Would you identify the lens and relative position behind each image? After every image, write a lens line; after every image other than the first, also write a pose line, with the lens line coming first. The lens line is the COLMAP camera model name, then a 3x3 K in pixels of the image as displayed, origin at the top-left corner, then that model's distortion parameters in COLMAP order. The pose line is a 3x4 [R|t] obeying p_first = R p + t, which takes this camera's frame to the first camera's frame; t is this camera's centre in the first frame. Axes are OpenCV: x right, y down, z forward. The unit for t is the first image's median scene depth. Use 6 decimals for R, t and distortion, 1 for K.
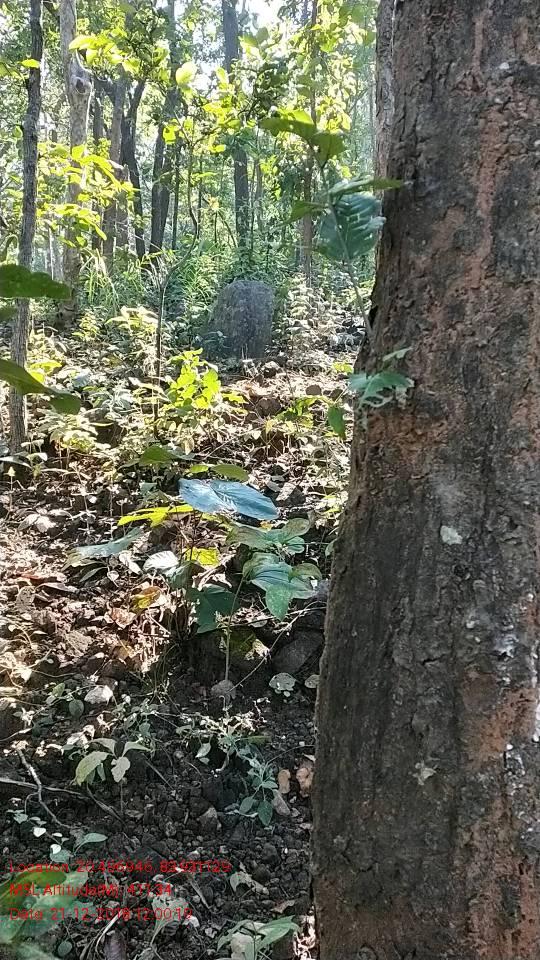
lens RADIAL K [[621.5, 0, 271.4], [0, 621.5, 477.0], [0, 0, 1]] dist [-0.095789, 0.000166]
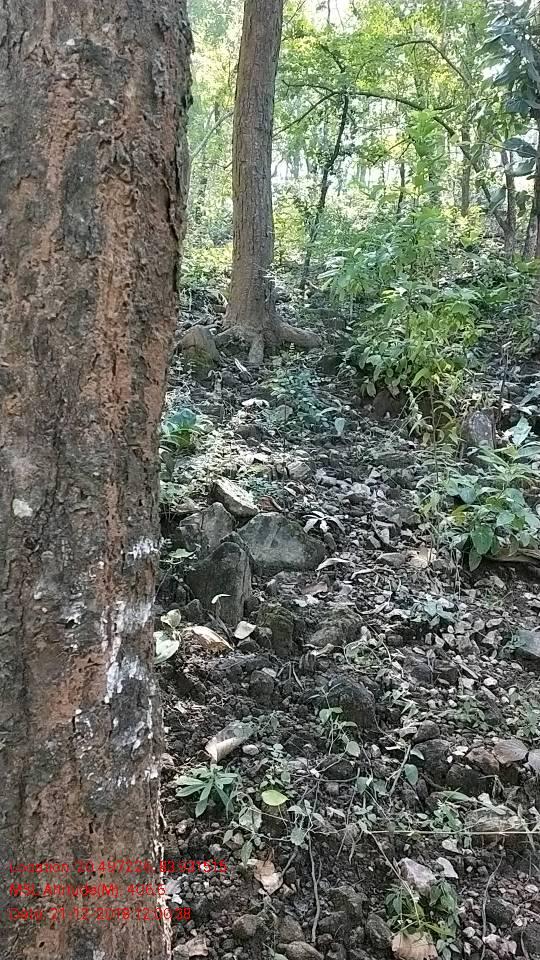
lens RADIAL K [[621.5, 0, 271.4], [0, 621.5, 477.0], [0, 0, 1]] dist [-0.095789, 0.000166]
pose [[0.906159, -0.018954, 0.422512, 0.229754], [0.010063, 0.999679, 0.023263, 0.024500], [-0.422817, -0.016828, 0.906059, -0.062343]]
